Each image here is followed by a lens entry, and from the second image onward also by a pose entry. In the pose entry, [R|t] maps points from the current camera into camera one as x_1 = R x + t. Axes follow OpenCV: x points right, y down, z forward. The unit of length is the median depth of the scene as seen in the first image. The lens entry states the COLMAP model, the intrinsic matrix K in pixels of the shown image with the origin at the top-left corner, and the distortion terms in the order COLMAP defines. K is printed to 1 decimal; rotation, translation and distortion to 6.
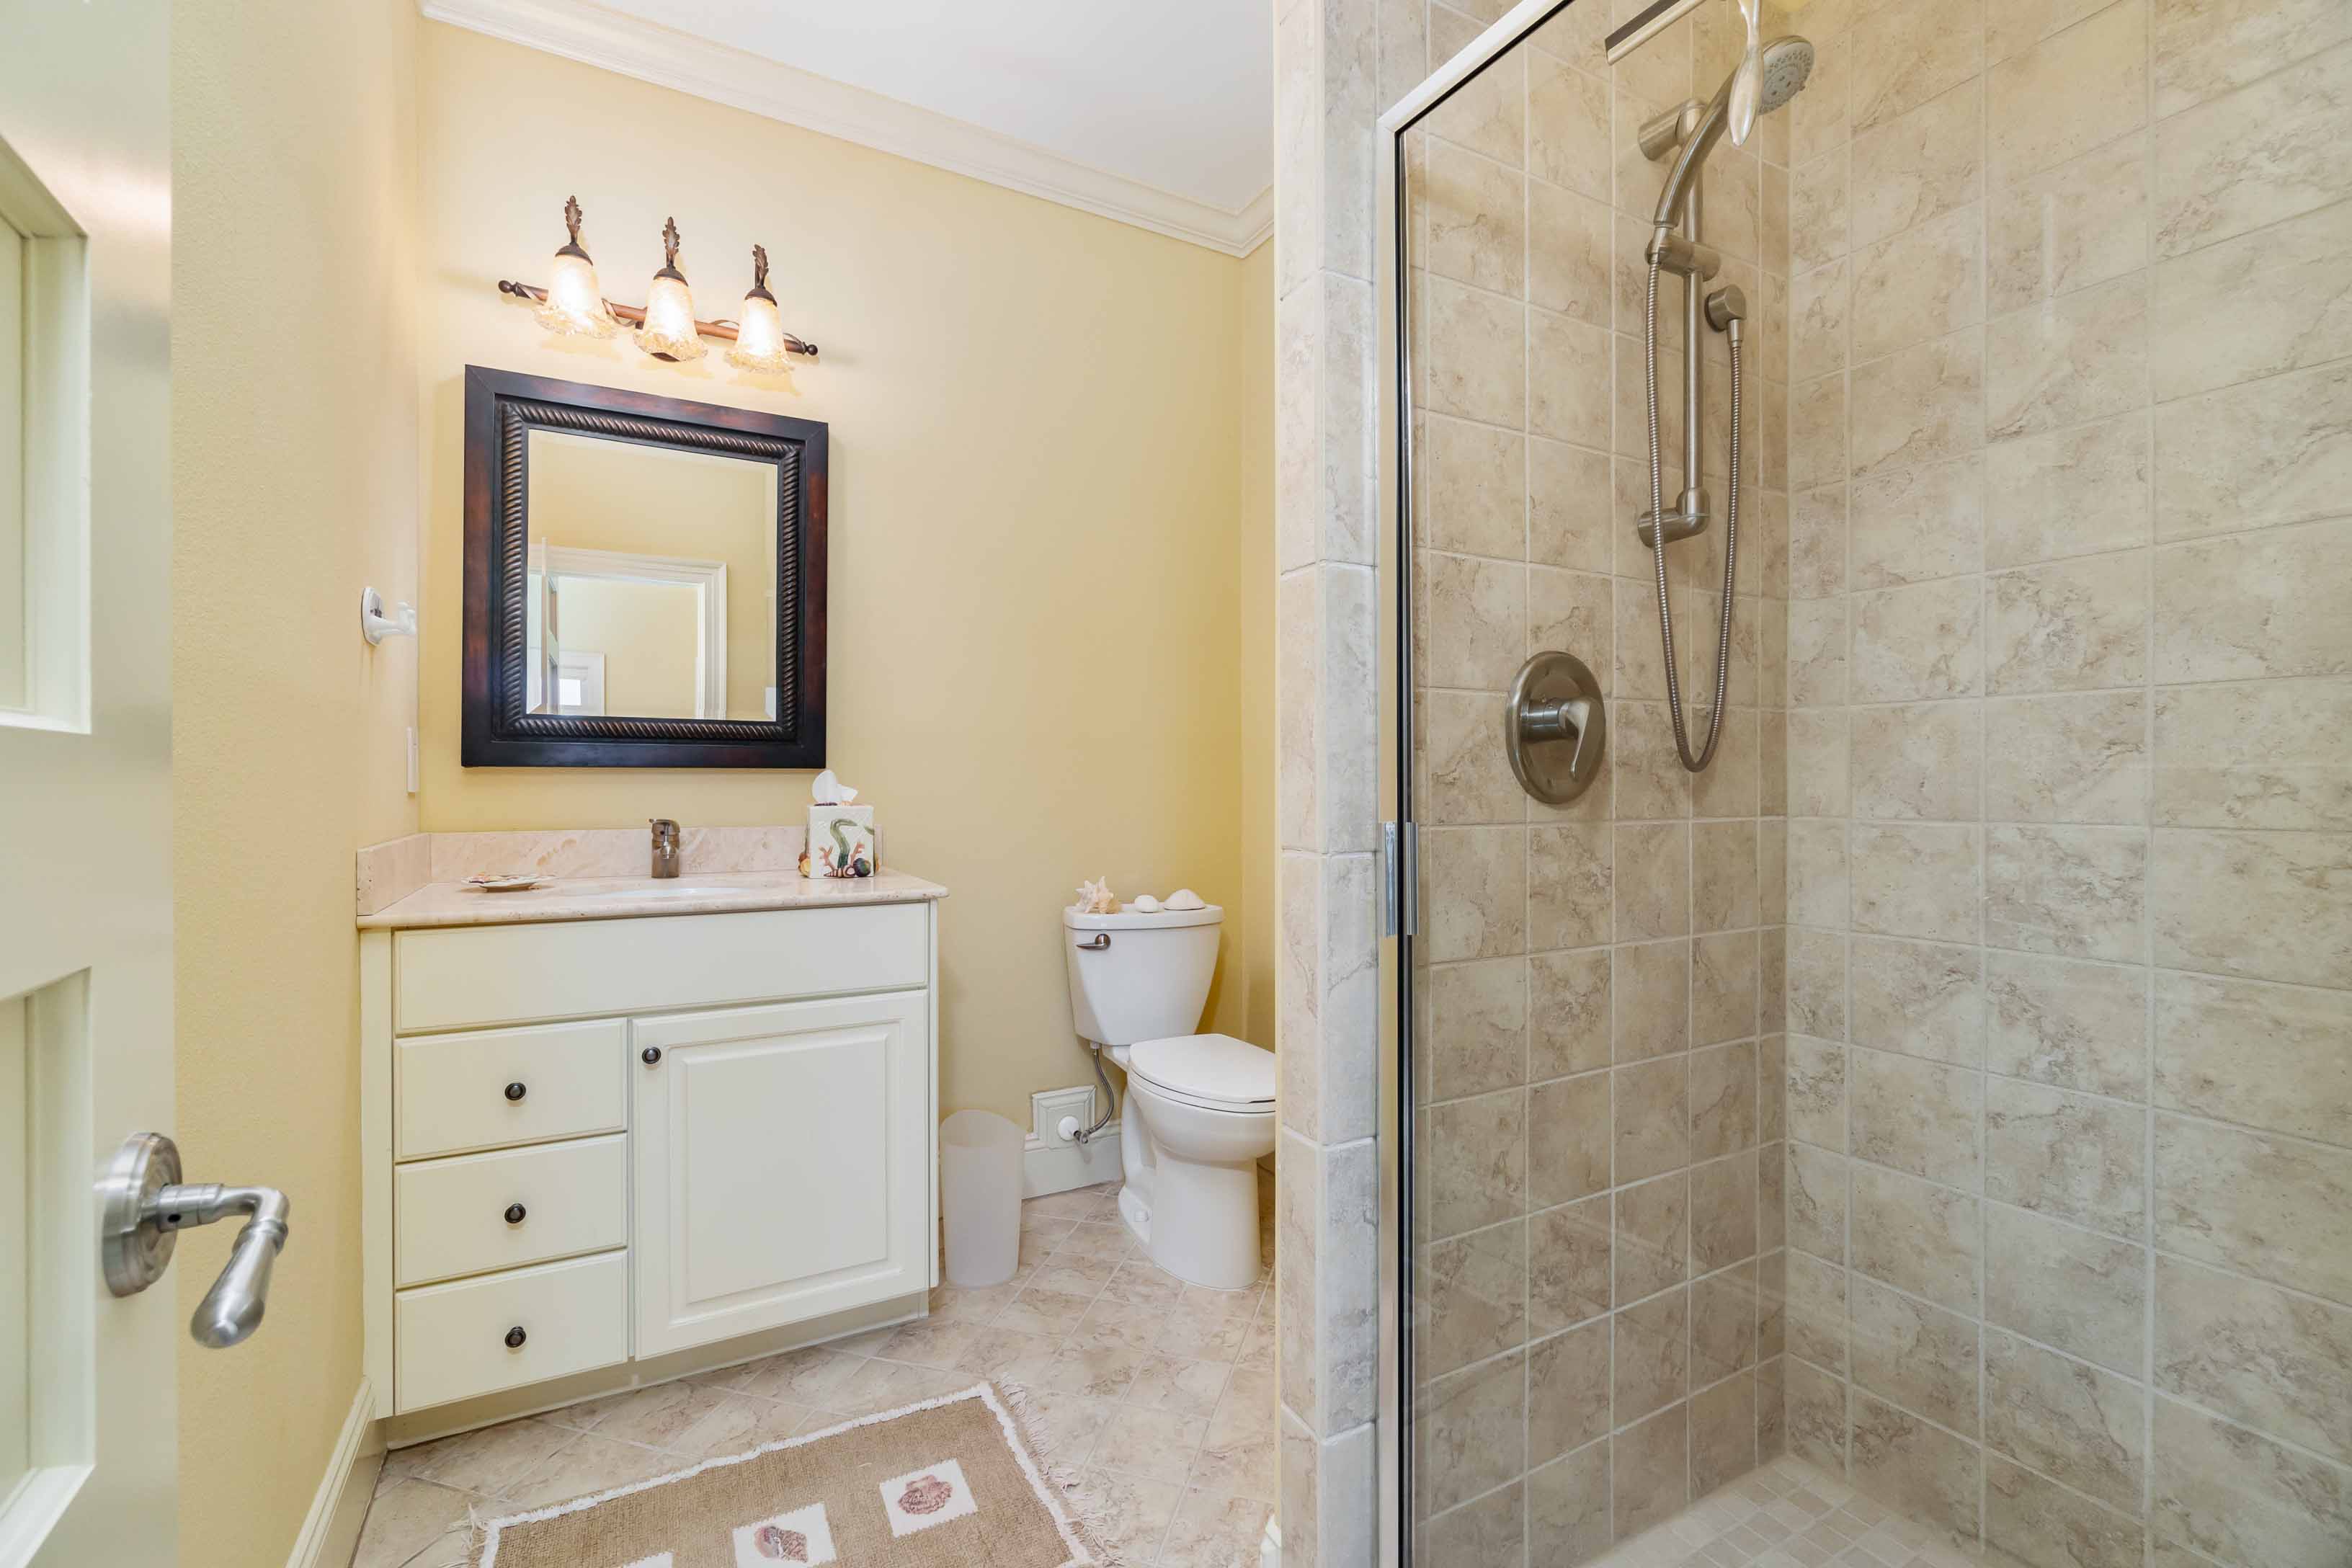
lens RADIAL K [[1008.4, 0, 1164.6], [0, 1008.4, 777.2], [0, 0, 1]] dist [-0.003591, 0.000045]
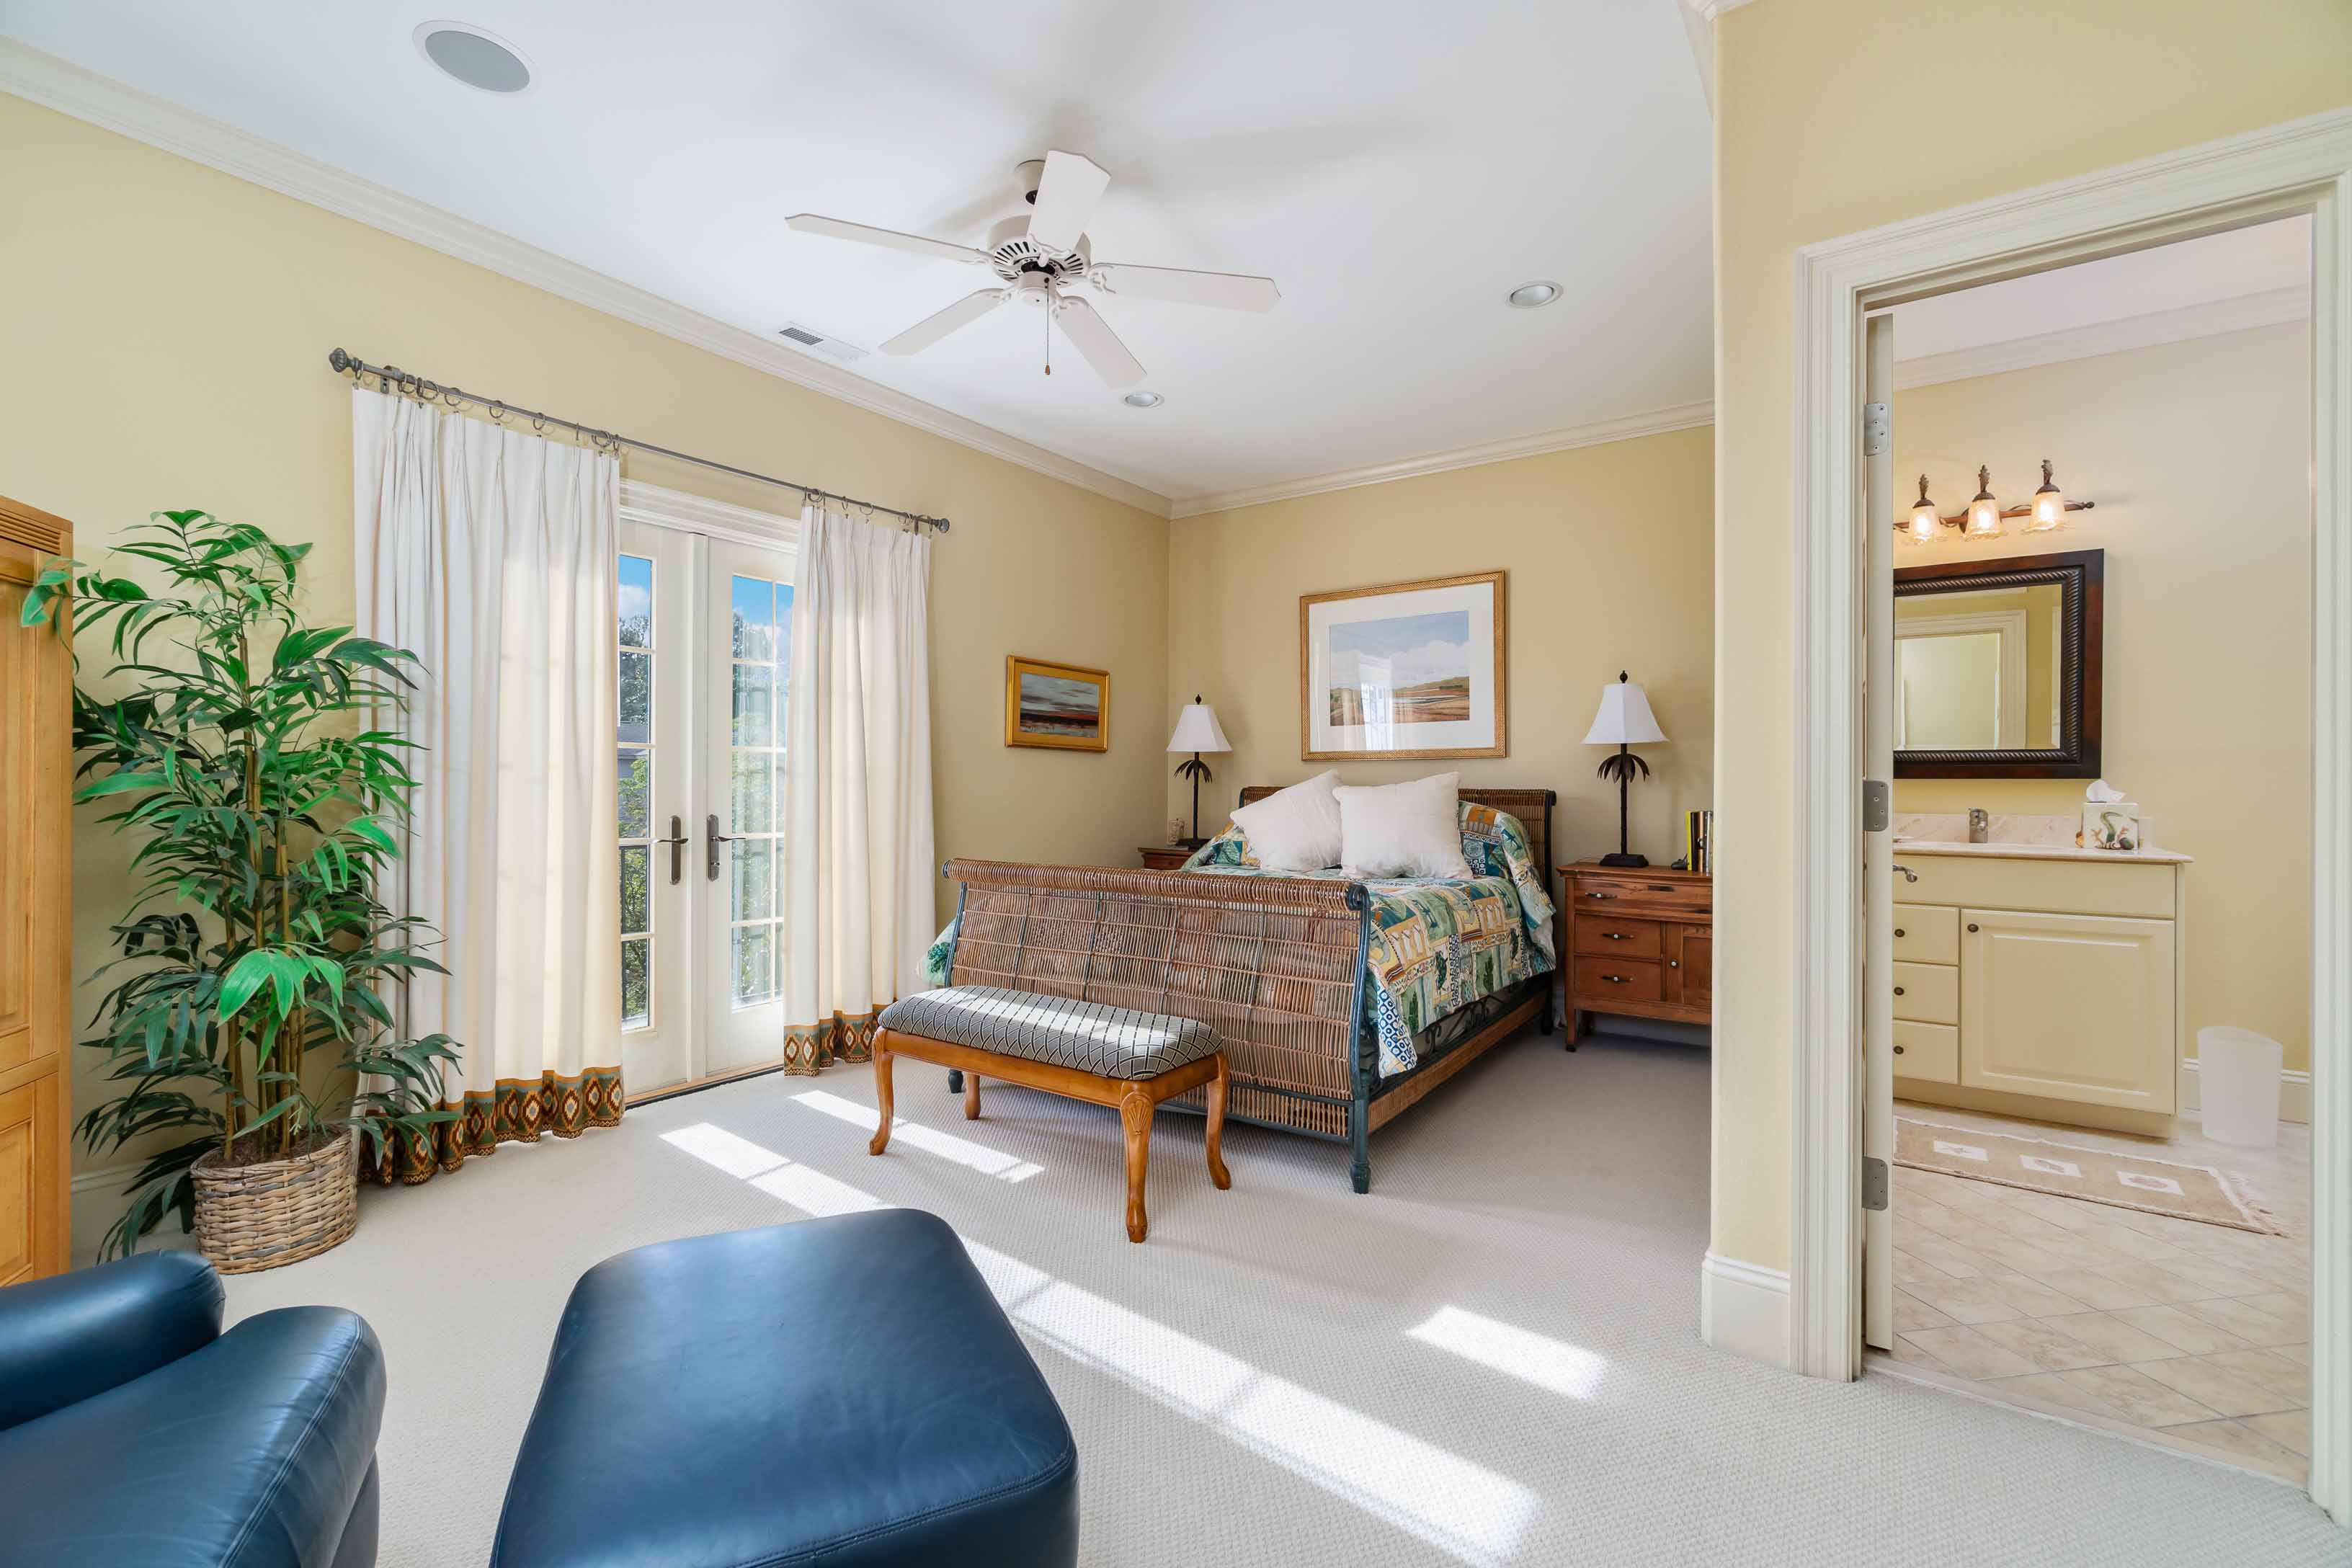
lens RADIAL K [[1007.7, 0, 1177.7], [0, 1007.7, 779.2], [0, 0, 1]] dist [0.001372, 0.000405]
pose [[0.434543, 0.000258, -0.900651, 0.460980], [-0.001073, 0.999999, -0.000231, -0.006963], [0.900650, 0.001067, 0.434543, -0.981969]]
